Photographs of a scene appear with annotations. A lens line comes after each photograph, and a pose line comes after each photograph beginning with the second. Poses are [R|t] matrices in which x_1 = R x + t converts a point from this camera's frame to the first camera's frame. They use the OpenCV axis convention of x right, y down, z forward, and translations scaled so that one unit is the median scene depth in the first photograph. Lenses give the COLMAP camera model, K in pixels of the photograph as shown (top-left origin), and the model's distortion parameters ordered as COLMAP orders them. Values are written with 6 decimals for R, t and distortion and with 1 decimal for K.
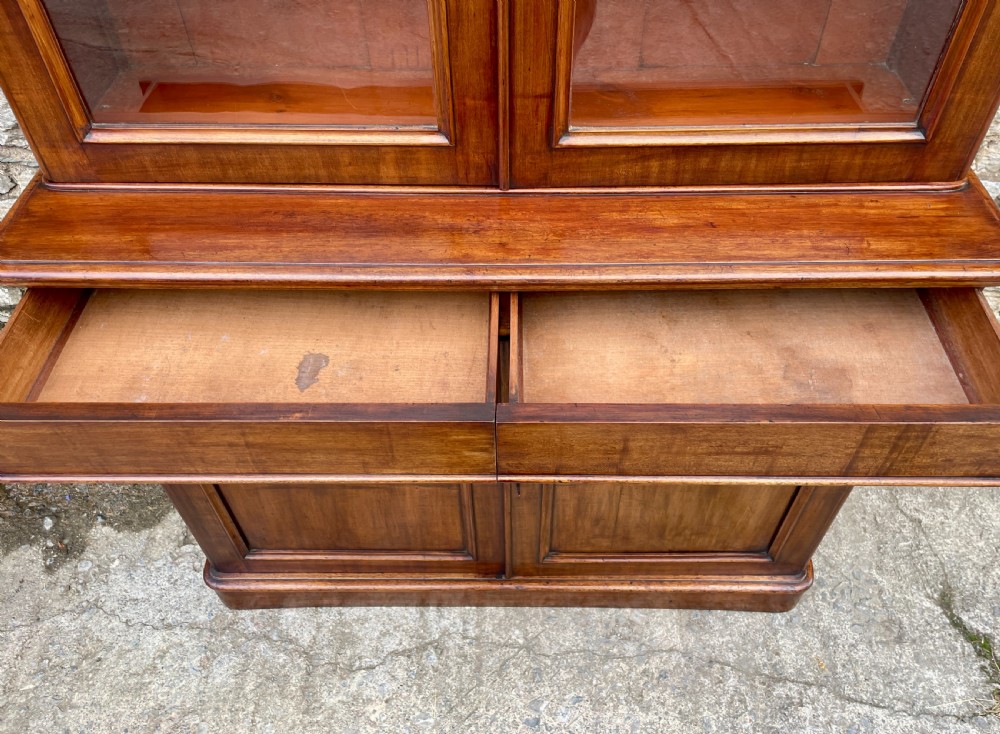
lens RADIAL K [[770.0, 0, 510.2], [0, 770.0, 386.0], [0, 0, 1]] dist [0.077042, -0.101111]
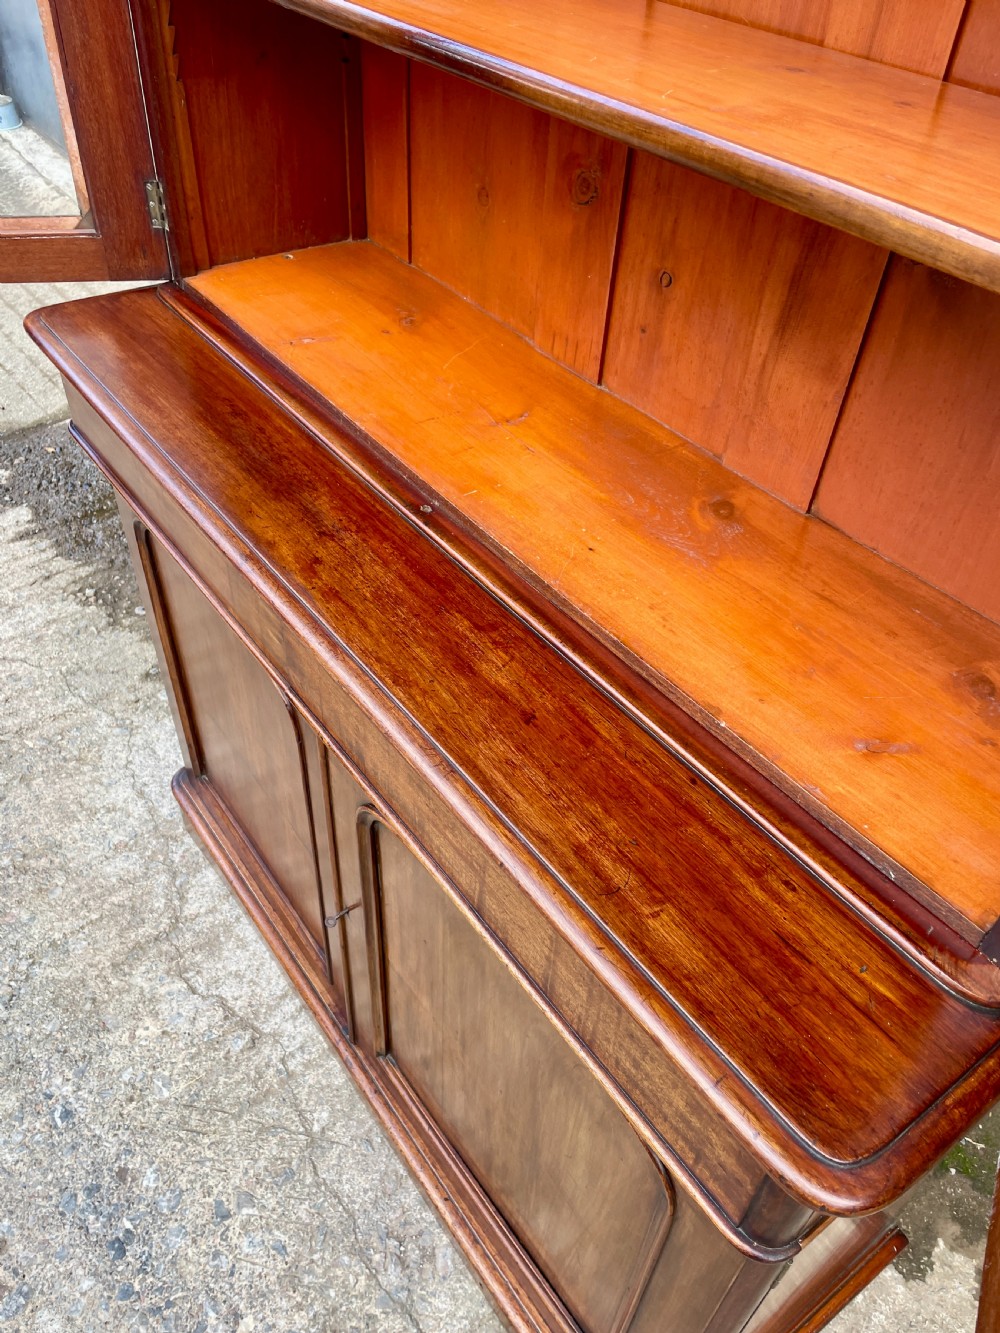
lens RADIAL K [[1016.9, 0, 488.3], [0, 1016.9, 660.4], [0, 0, 1]] dist [0.071753, -0.093998]
pose [[0.594051, 0.561480, -0.576060, 0.412985], [-0.634451, 0.767276, 0.093591, -0.182228], [0.494546, 0.309884, 0.812032, 0.200822]]
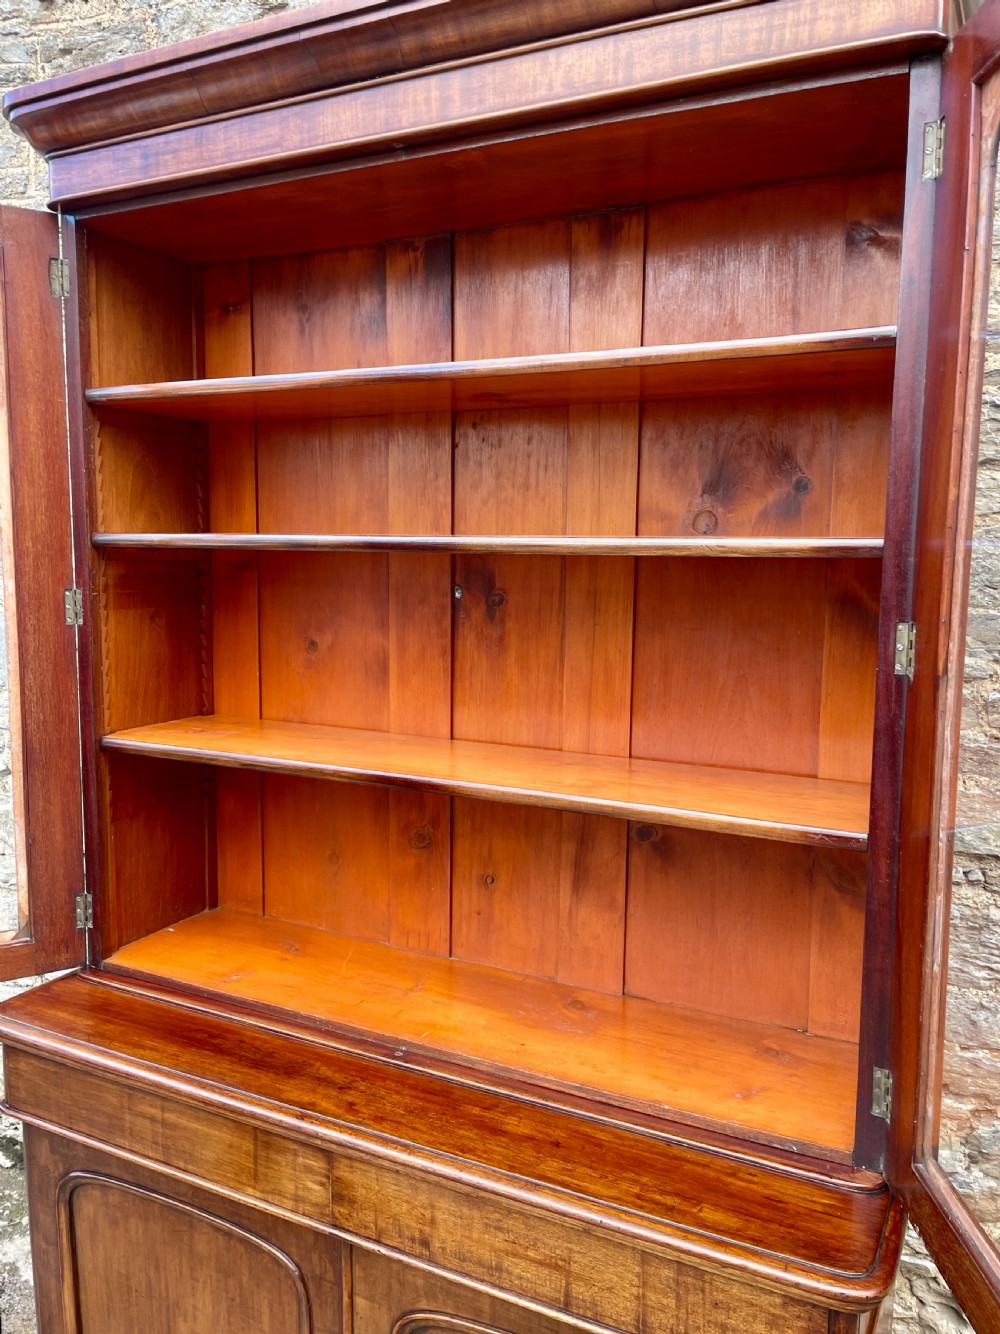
lens RADIAL K [[1017.7, 0, 519.7], [0, 1017.7, 668.6], [0, 0, 1]] dist [0.071753, -0.093998]
pose [[0.900638, 0.067119, -0.429356, 0.435137], [-0.337366, 0.730763, -0.593439, 0.074283], [0.273926, 0.679324, 0.680796, -0.142729]]
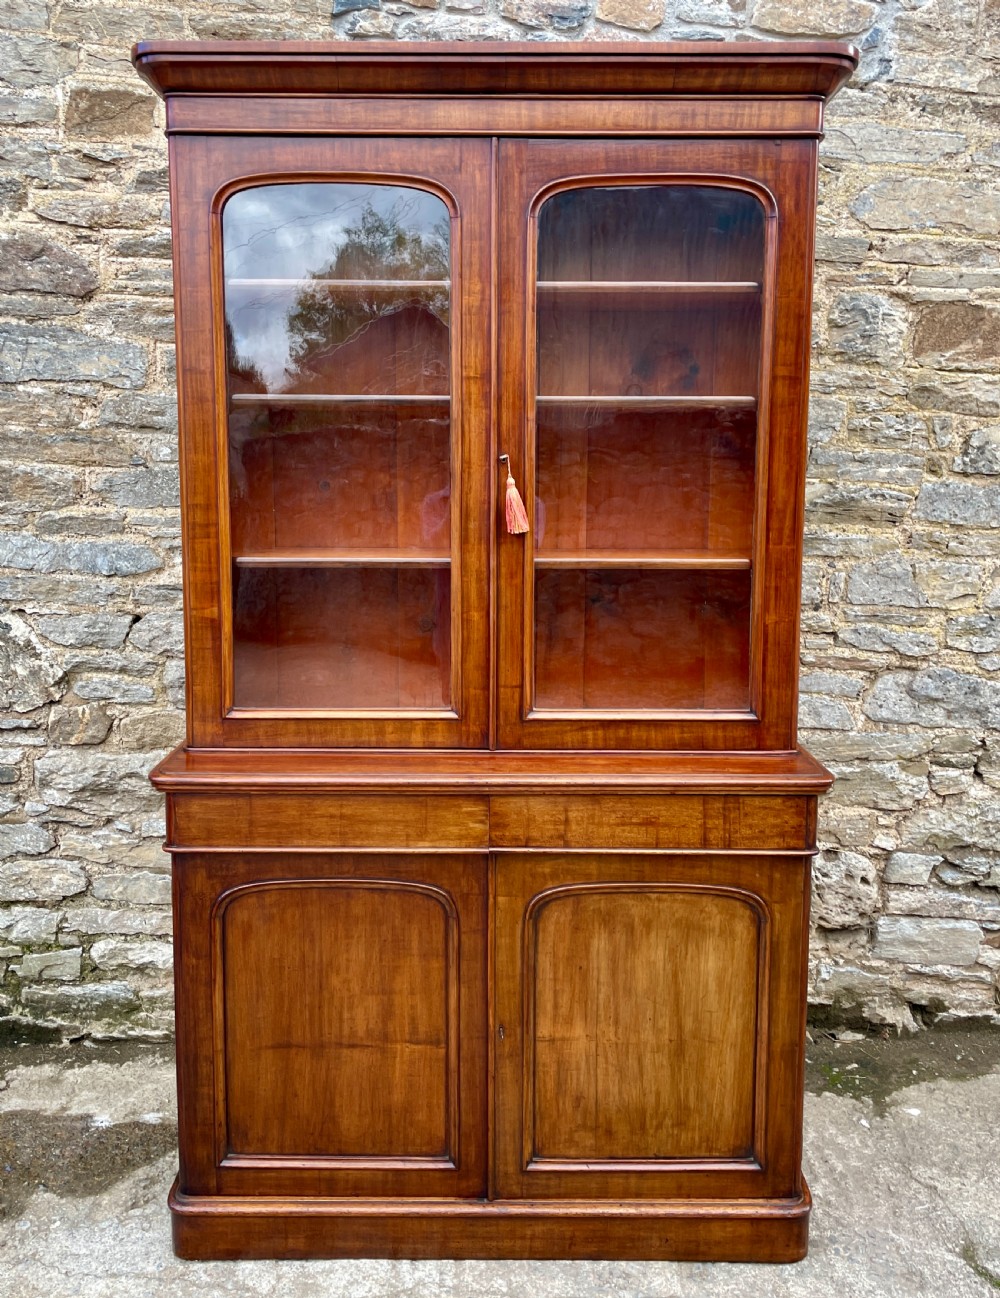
lens RADIAL K [[1120.2, 0, 495.4], [0, 1120.2, 578.9], [0, 0, 1]] dist [0.085044, -0.119345]
pose [[0.999928, 0.007624, 0.009300, -0.015331], [0.000586, 0.741517, -0.670934, 0.617736], [-0.012011, 0.670891, 0.741458, -0.539829]]
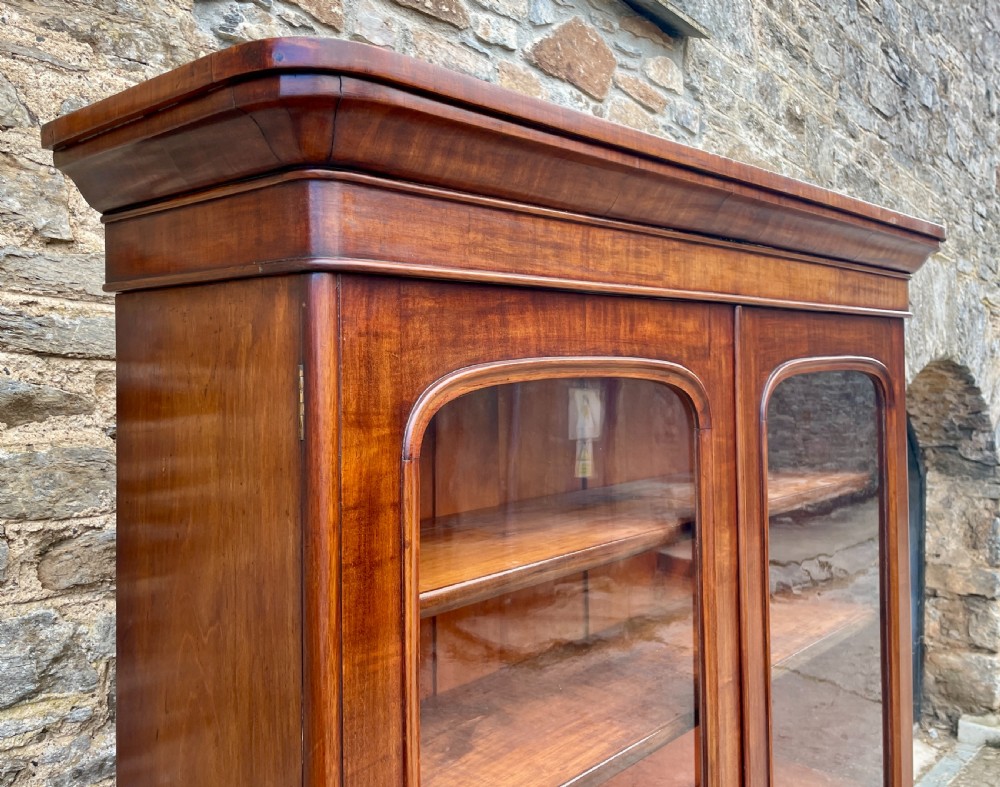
lens RADIAL K [[915.1, 0, 505.8], [0, 915.1, 342.9], [0, 0, 1]] dist [0.062303, -0.062495]
pose [[0.657593, 0.012479, 0.753270, -0.643061], [0.570698, 0.644467, -0.508887, -0.377883], [-0.491808, 0.764530, 0.416675, -0.088668]]
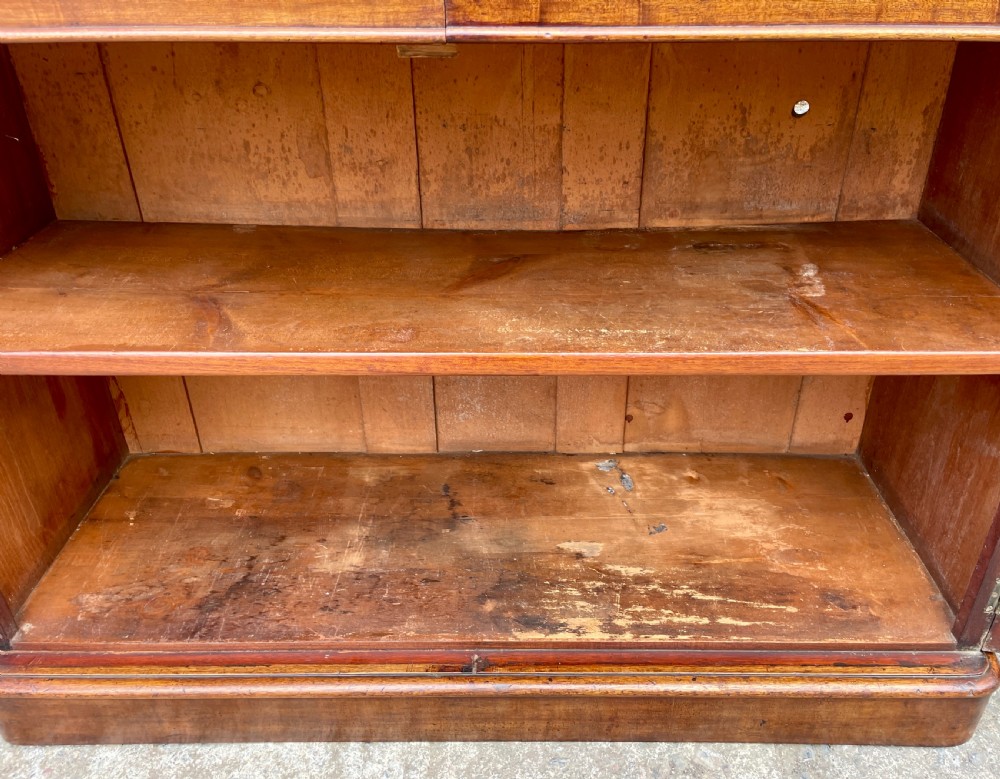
lens RADIAL K [[799.0, 0, 520.2], [0, 799.0, 382.1], [0, 0, 1]] dist [0.088777, -0.123805]
pose [[0.999986, -0.002087, 0.004893, 0.023142], [0.003561, 0.945971, -0.324233, 0.239364], [-0.003952, 0.324245, 0.945965, 0.353673]]
